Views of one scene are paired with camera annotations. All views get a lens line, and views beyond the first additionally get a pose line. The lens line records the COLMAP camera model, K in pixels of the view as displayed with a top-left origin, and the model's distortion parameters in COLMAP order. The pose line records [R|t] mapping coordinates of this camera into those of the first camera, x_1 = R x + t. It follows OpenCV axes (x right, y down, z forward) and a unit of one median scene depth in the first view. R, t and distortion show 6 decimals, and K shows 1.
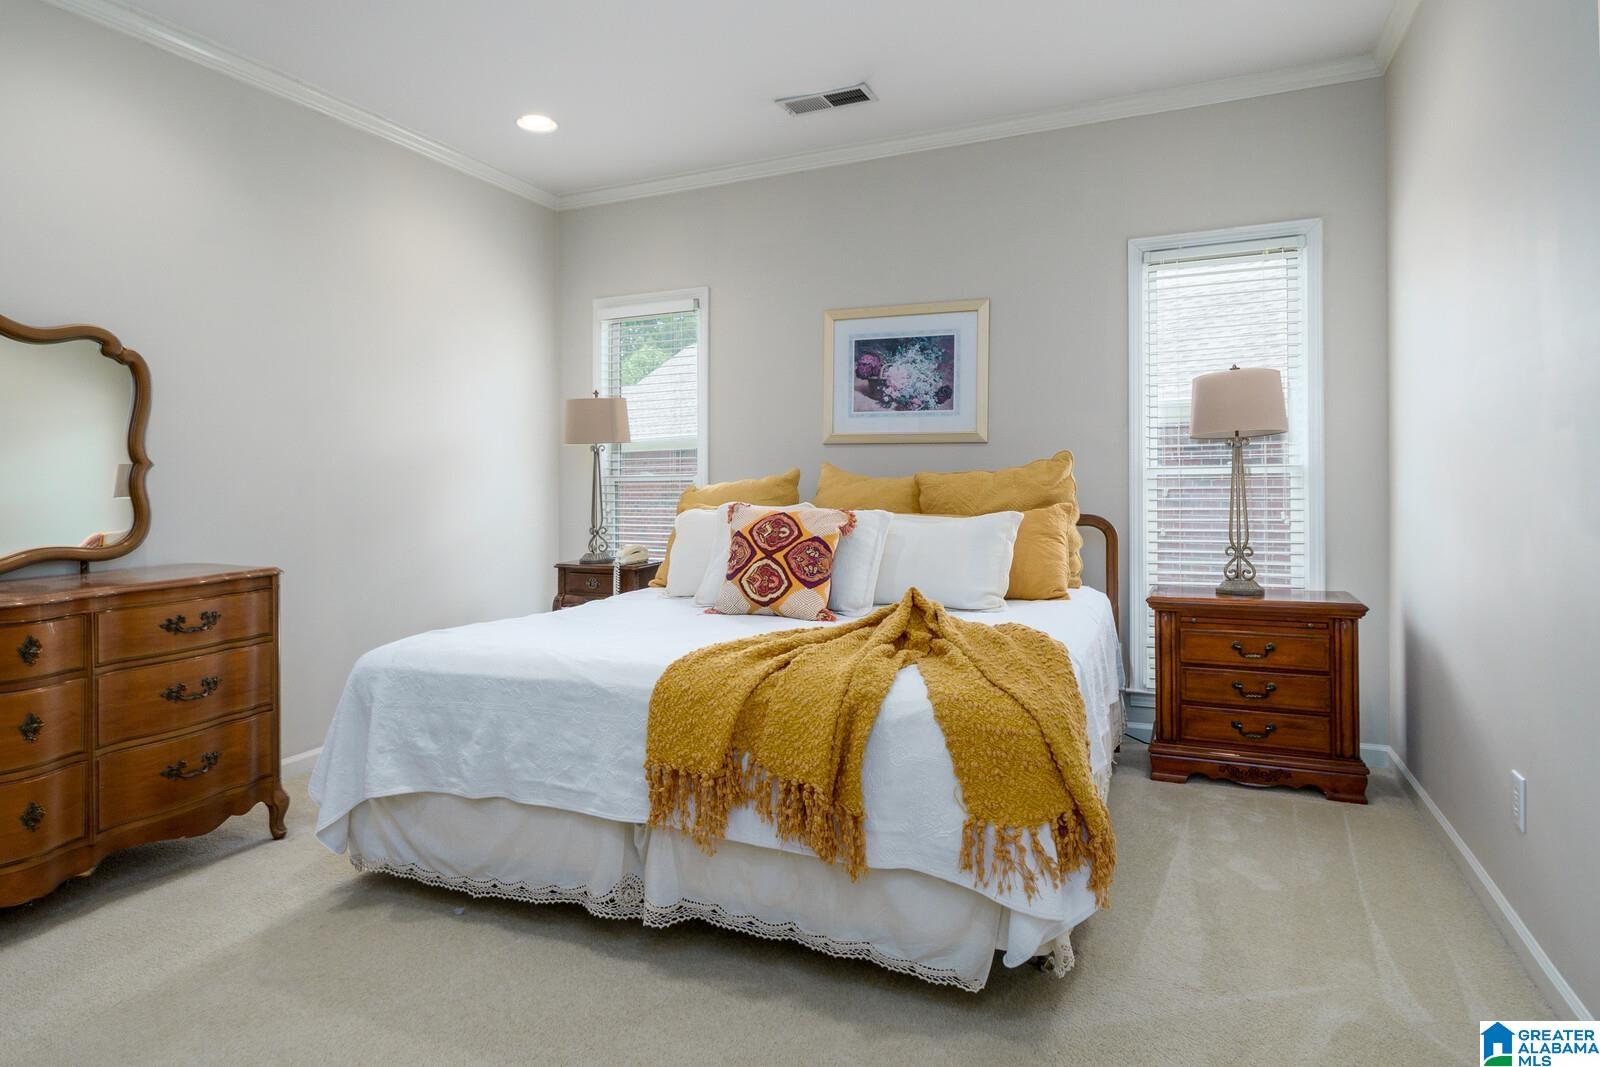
lens RADIAL K [[897.5, 0, 796.1], [0, 897.5, 468.9], [0, 0, 1]] dist [-0.002617, -0.000514]
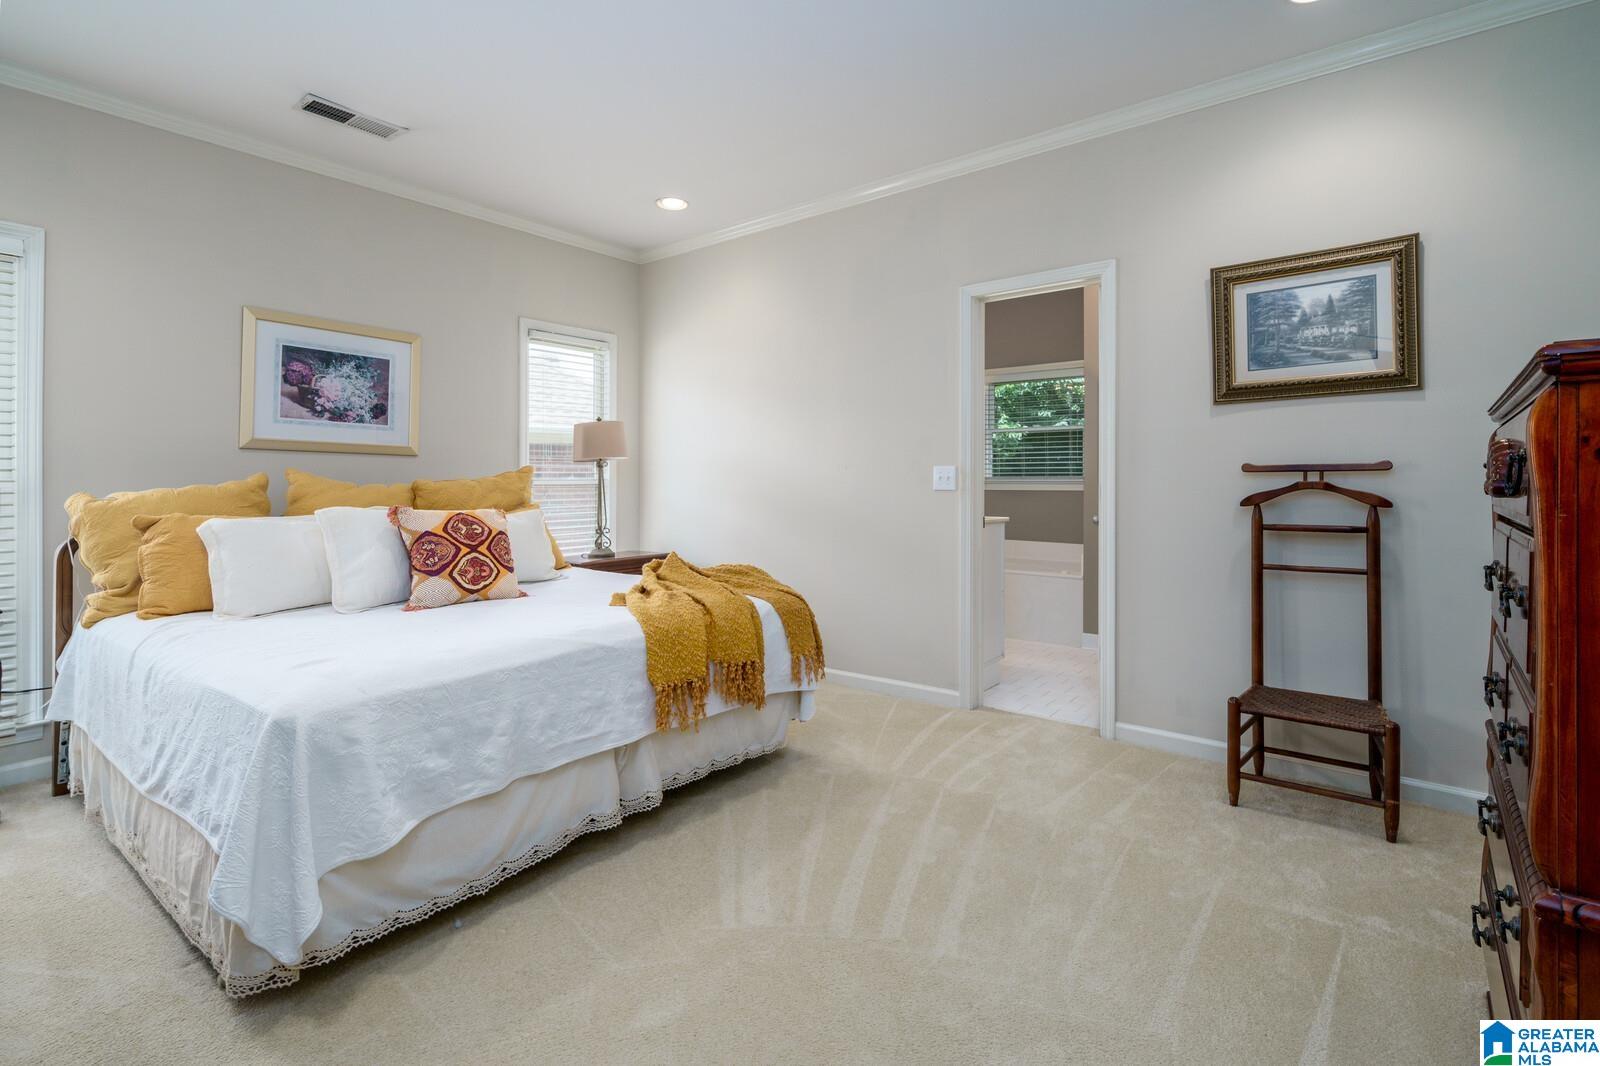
lens RADIAL K [[752.4, 0, 798.0], [0, 752.4, 490.0], [0, 0, 1]] dist [0.001566, 0.000494]
pose [[0.250960, 0.001842, 0.967996, -0.856787], [-0.007590, 0.999971, 0.000065, 0.016829], [-0.967968, -0.007363, 0.250967, 0.353407]]
